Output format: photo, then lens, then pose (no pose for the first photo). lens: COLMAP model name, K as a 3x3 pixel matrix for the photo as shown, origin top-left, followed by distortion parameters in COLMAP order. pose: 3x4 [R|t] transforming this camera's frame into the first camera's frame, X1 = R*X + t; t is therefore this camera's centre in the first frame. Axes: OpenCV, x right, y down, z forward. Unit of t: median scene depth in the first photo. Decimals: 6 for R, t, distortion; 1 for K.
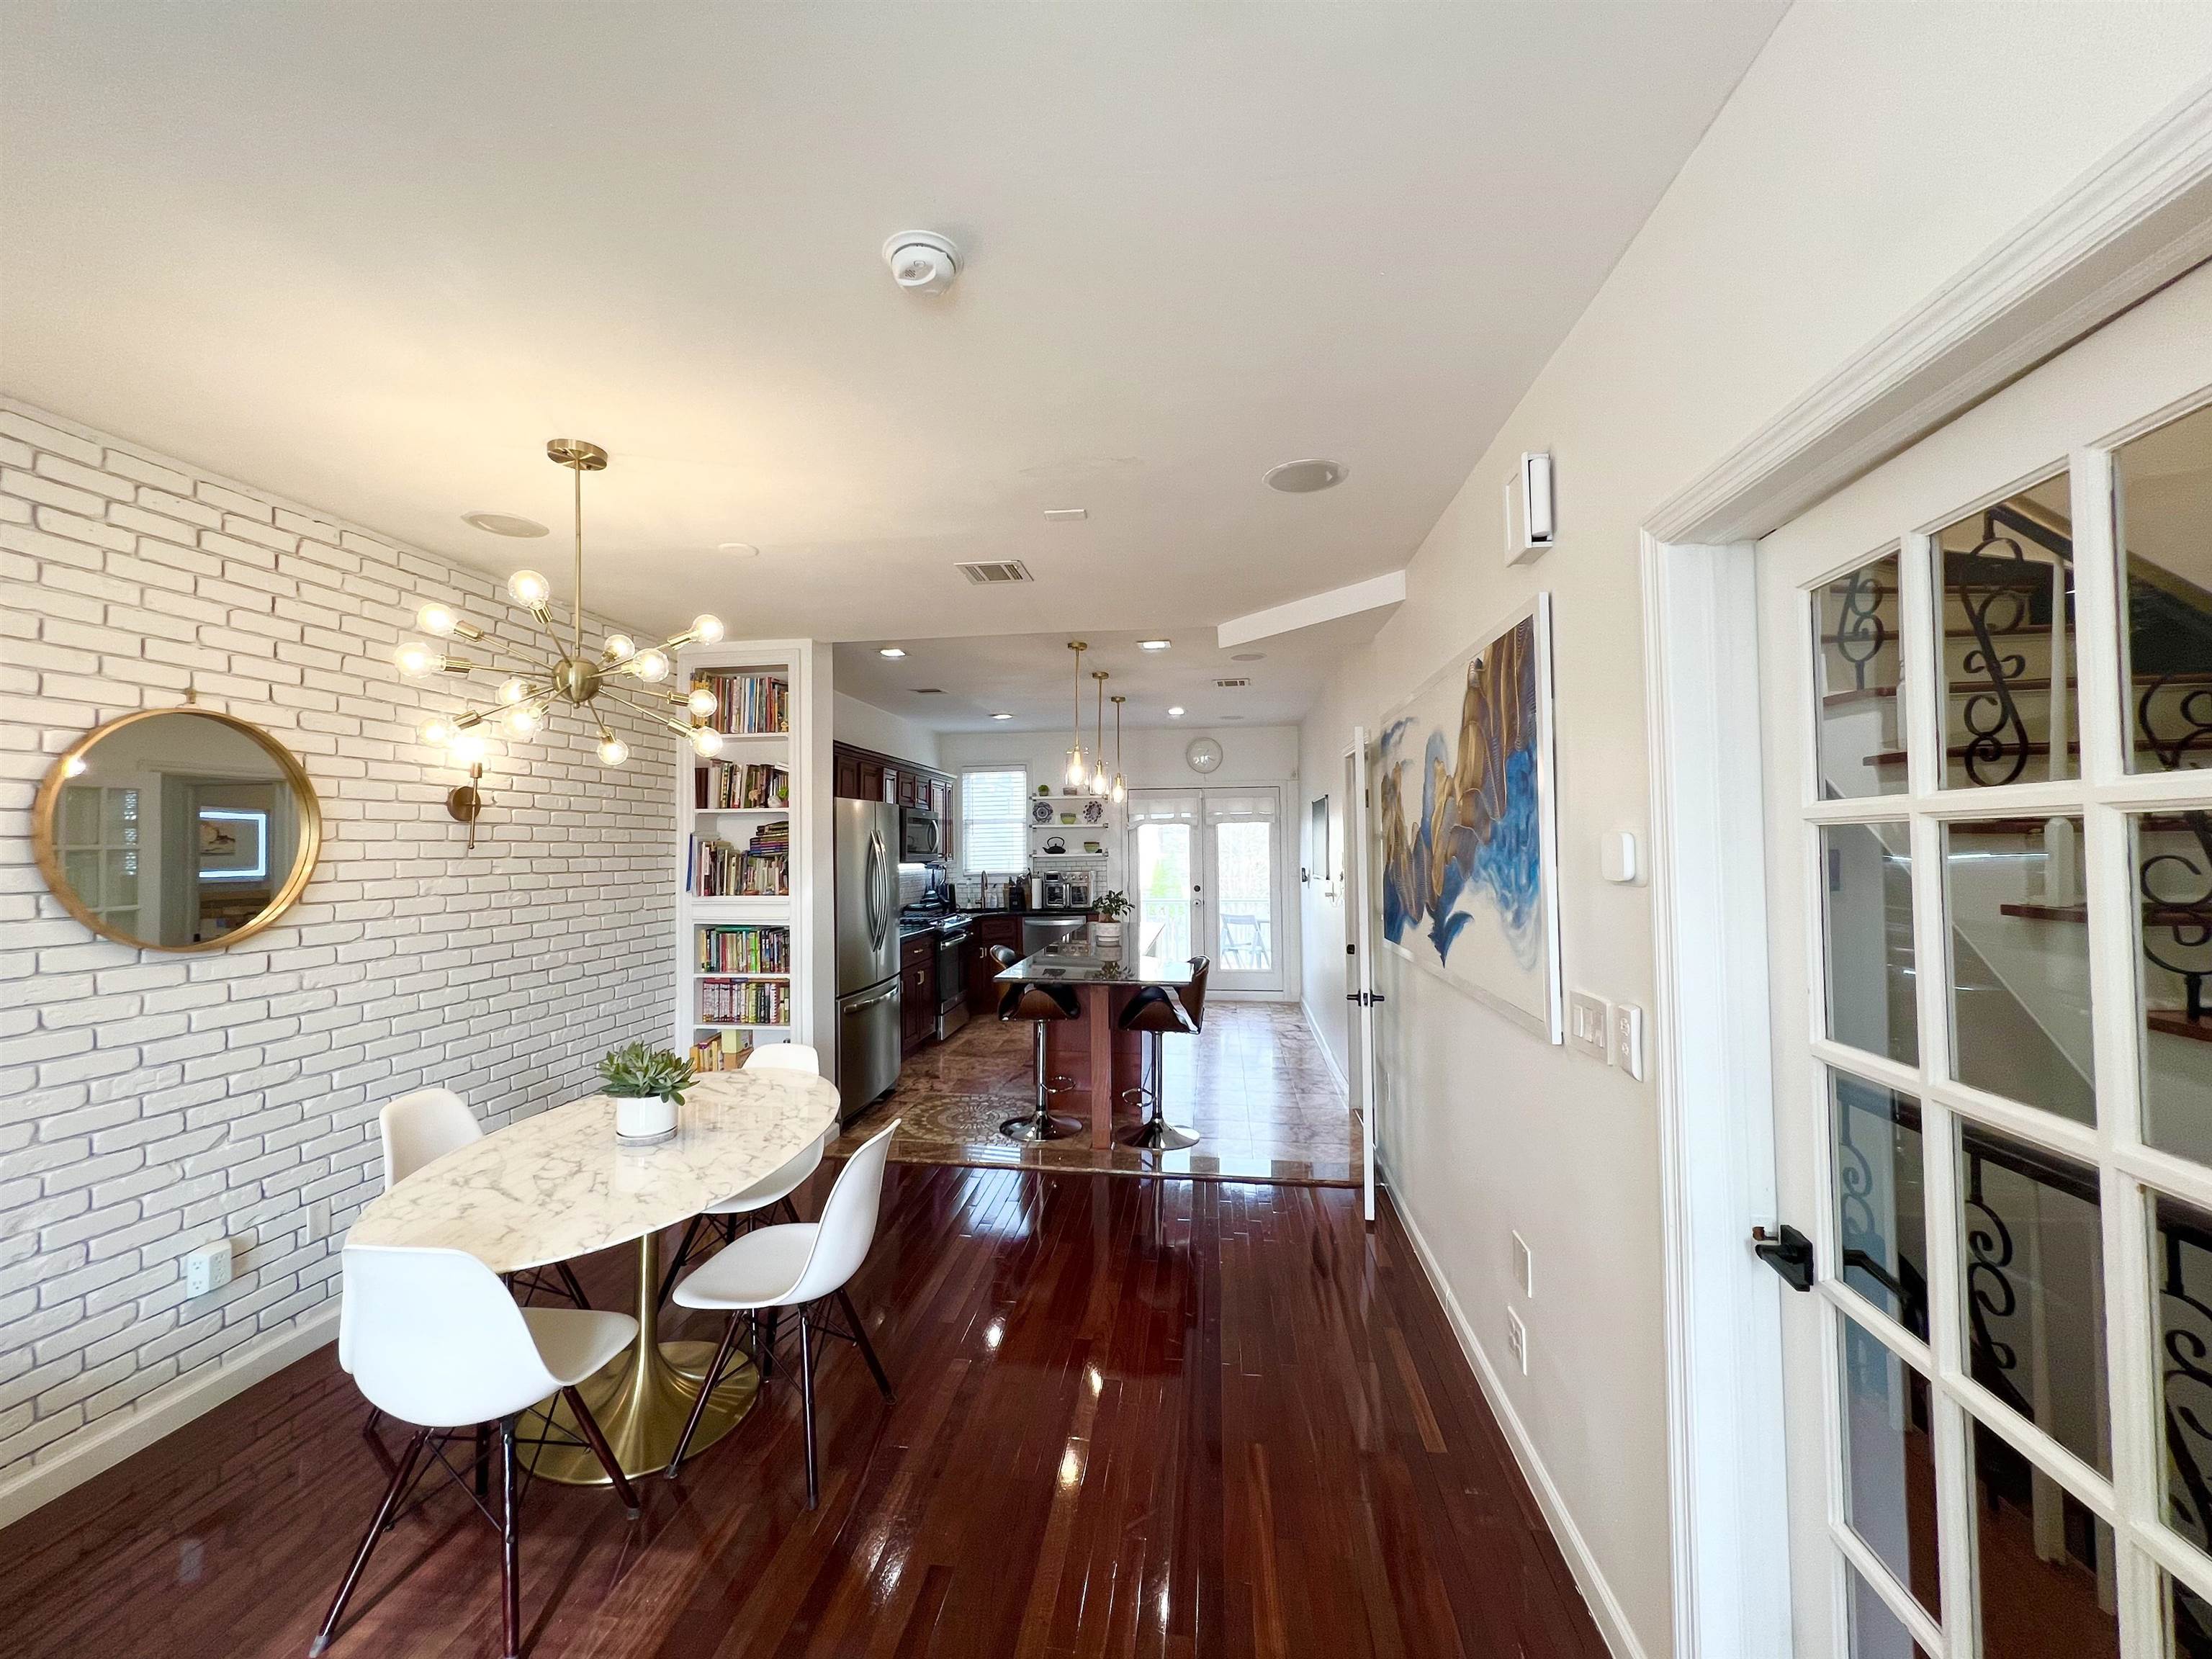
lens RADIAL K [[885.5, 0, 1092.8], [0, 885.5, 830.2], [0, 0, 1]] dist [-0.002544, -0.000110]
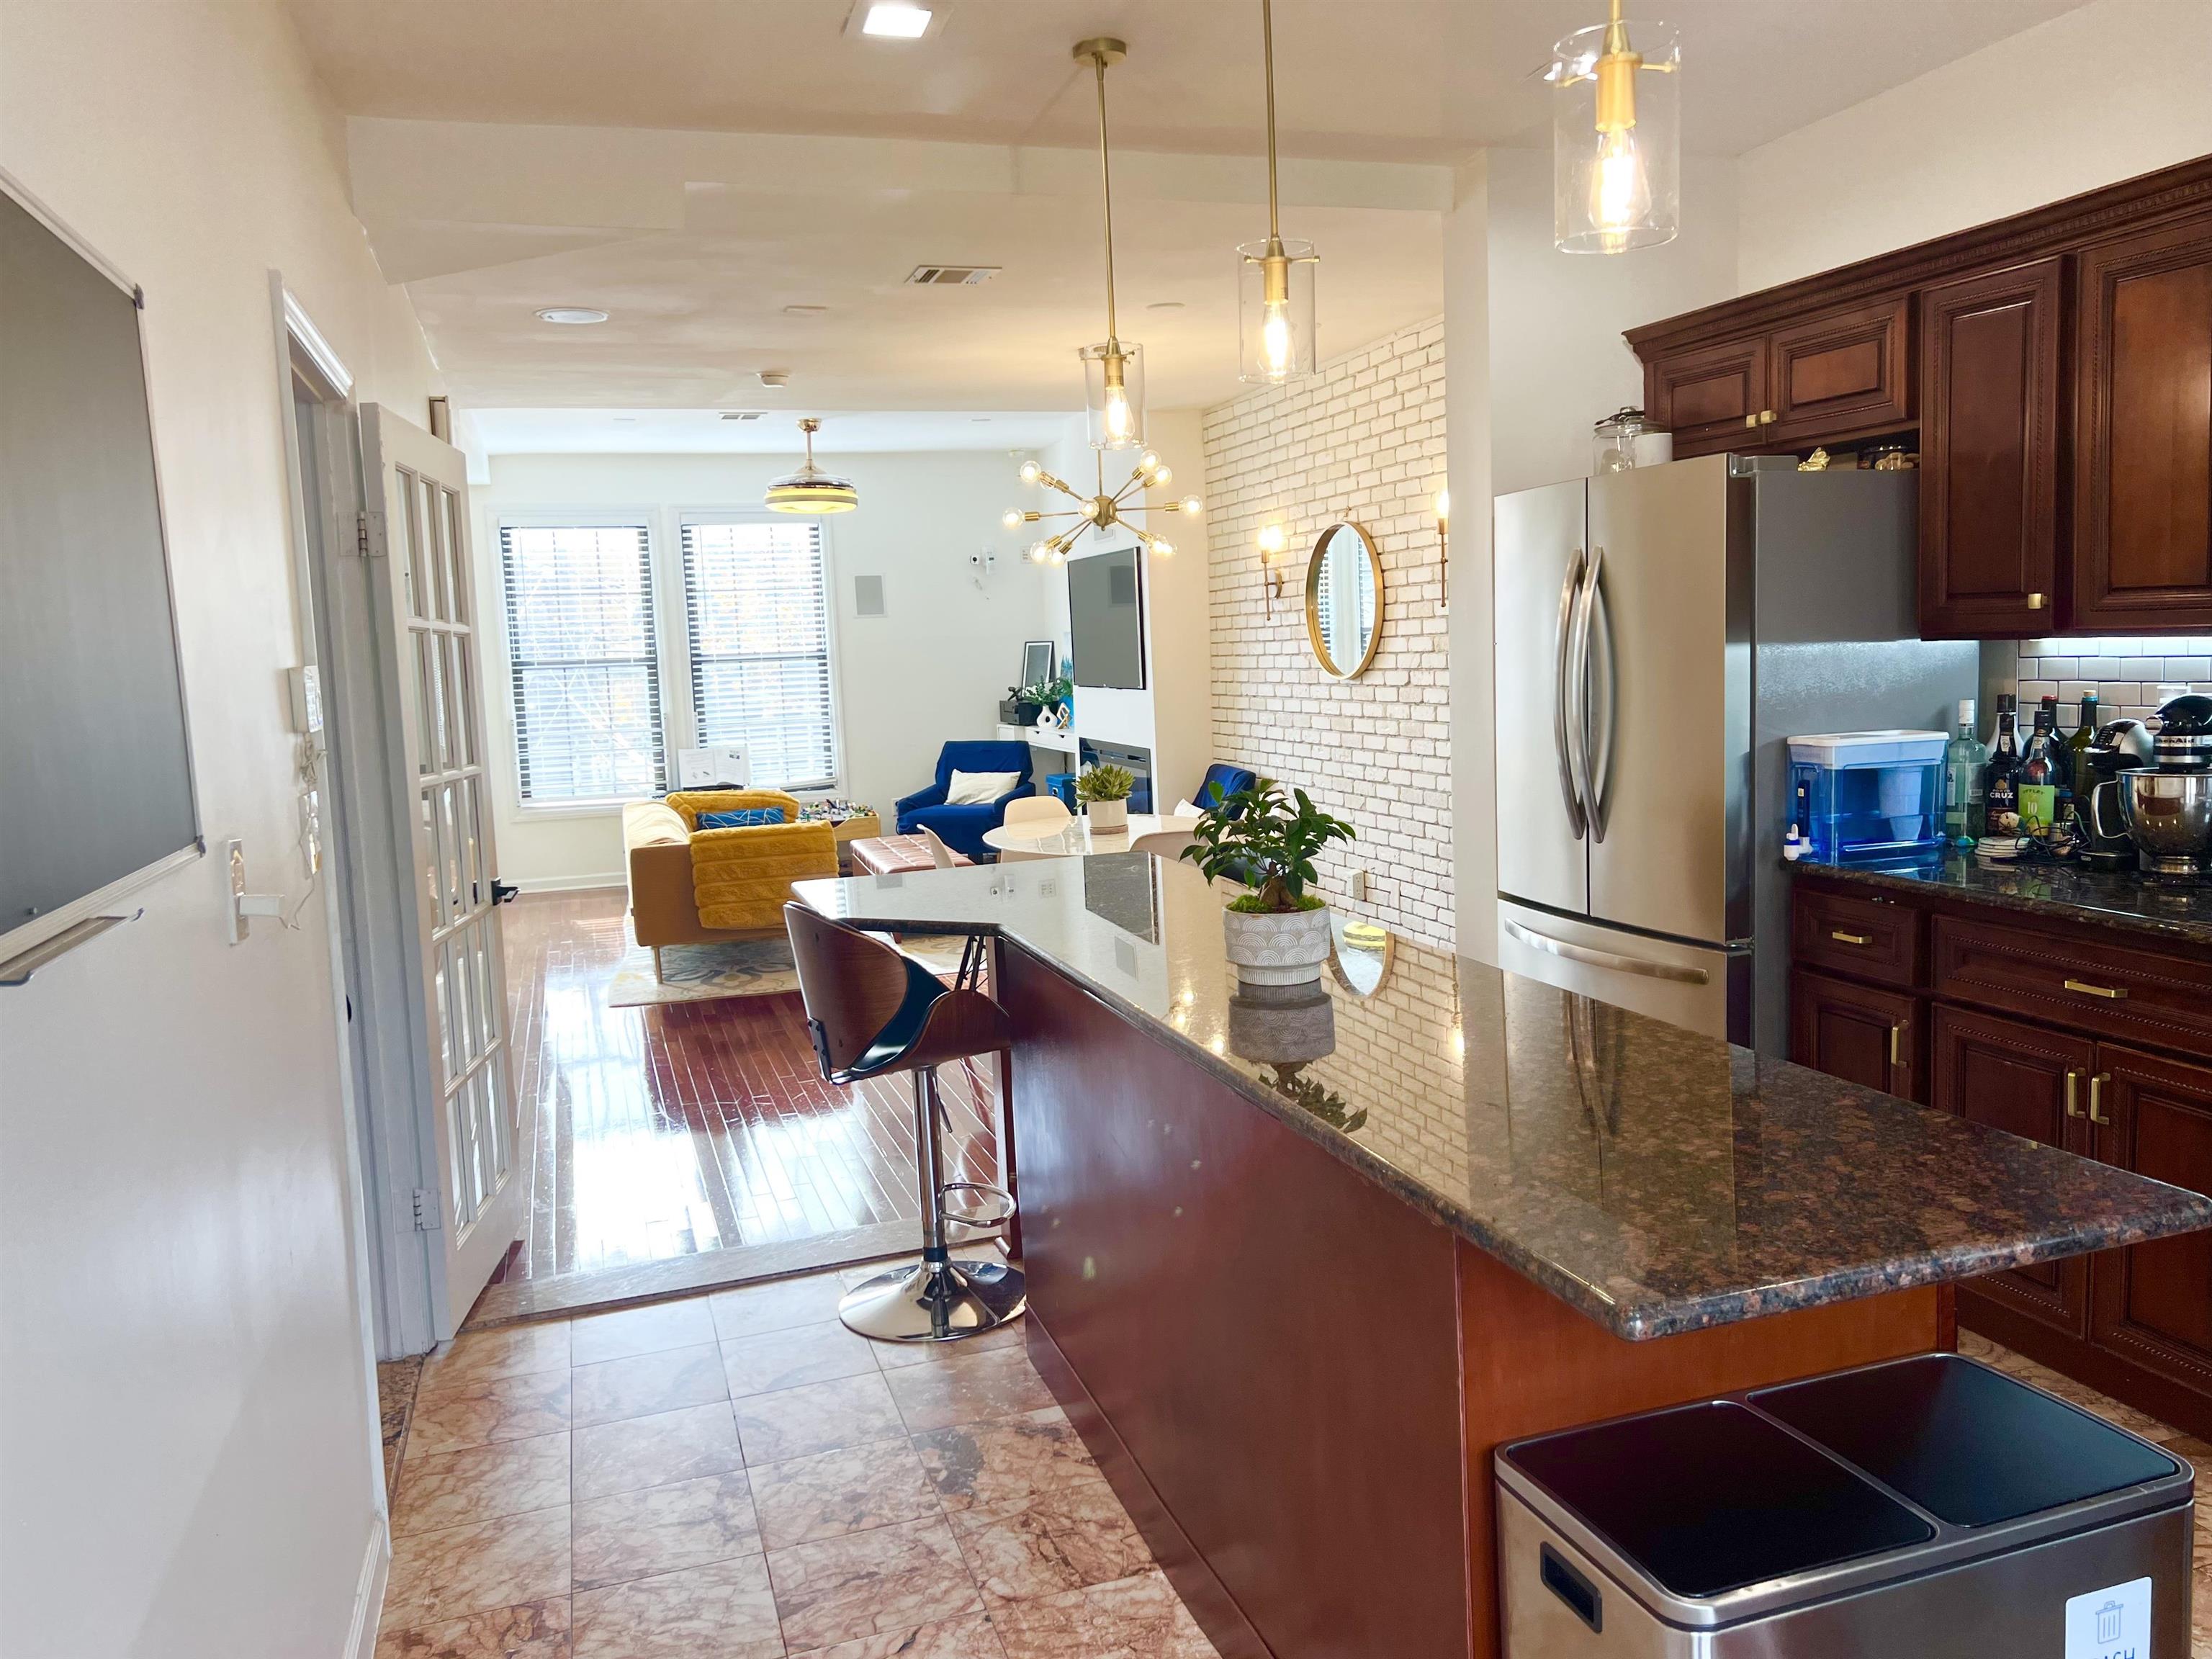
lens RADIAL K [[1647.5, 0, 1104.0], [0, 1647.5, 823.5], [0, 0, 1]] dist [0.067862, -0.081336]
pose [[-0.898679, 0.095525, -0.428078, 0.311162], [0.060029, 0.993599, 0.095699, 0.041199], [0.434479, 0.060306, -0.898661, 1.680442]]
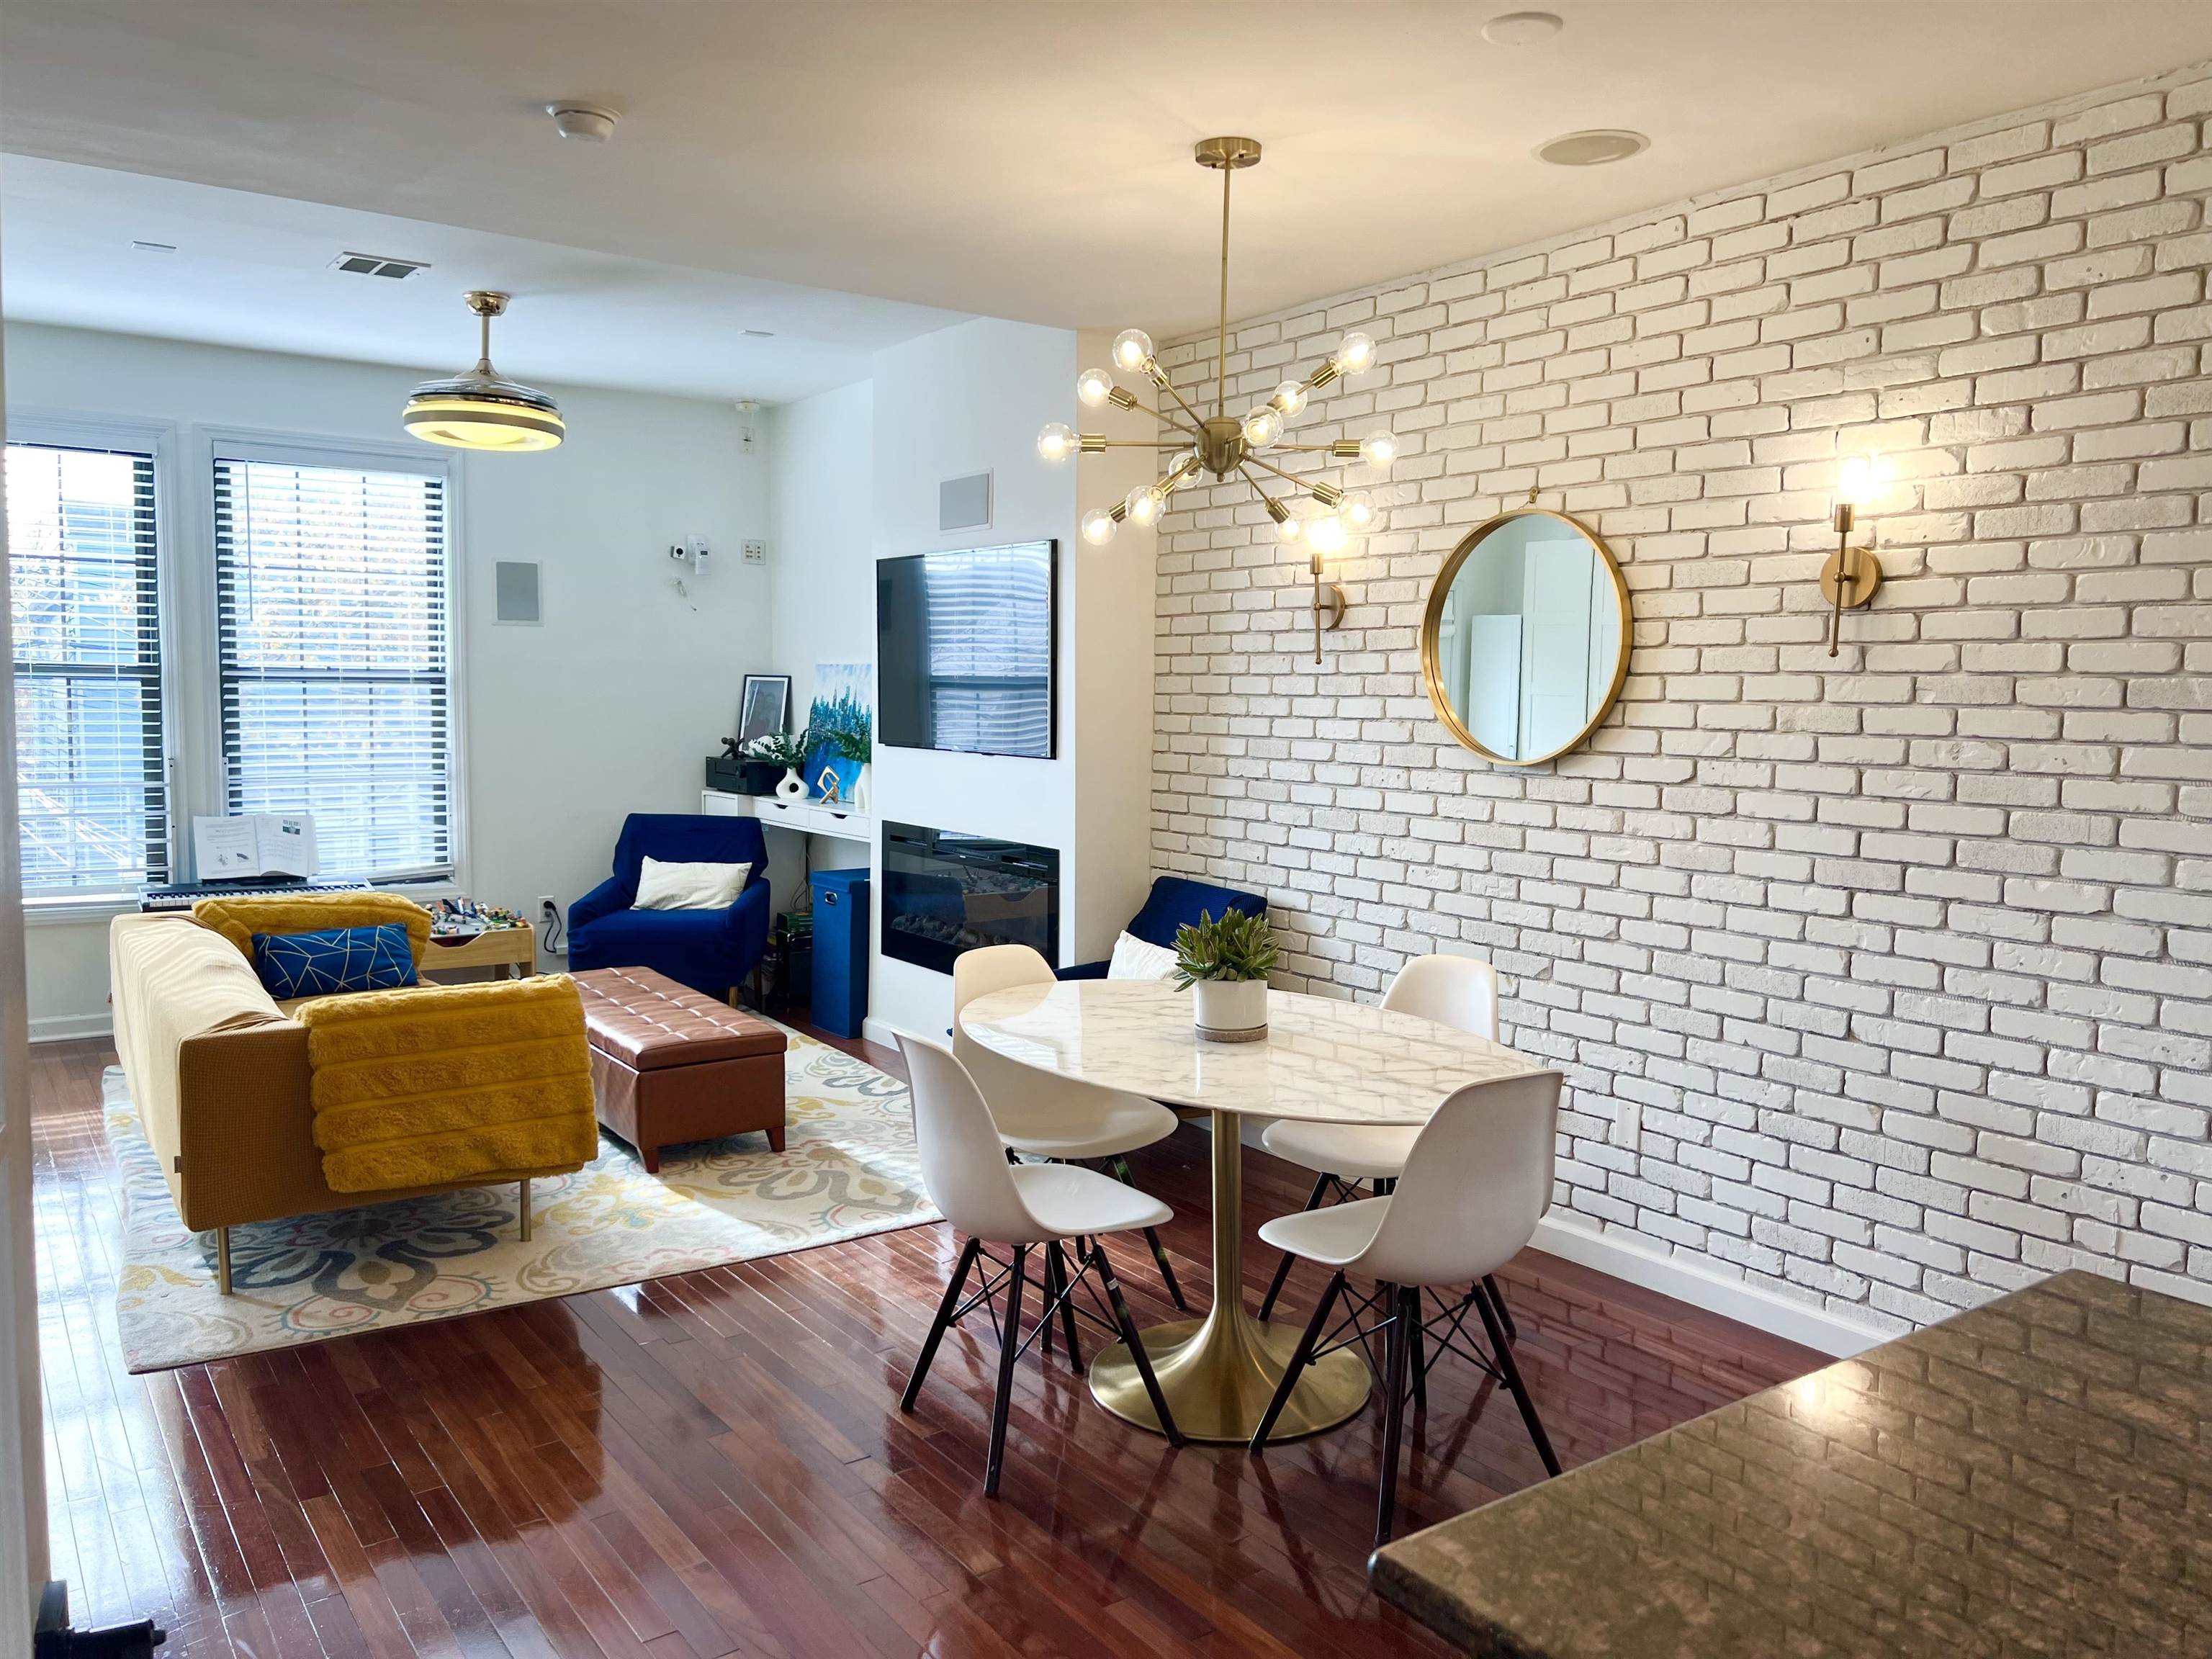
lens RADIAL K [[1647.5, 0, 1114.1], [0, 1647.5, 826.3], [0, 0, 1]] dist [0.067862, -0.081336]
pose [[-0.724501, 0.060226, -0.686638, 0.264614], [0.009510, 0.996954, 0.077410, 0.028330], [0.689209, 0.049554, -0.722867, 0.974814]]
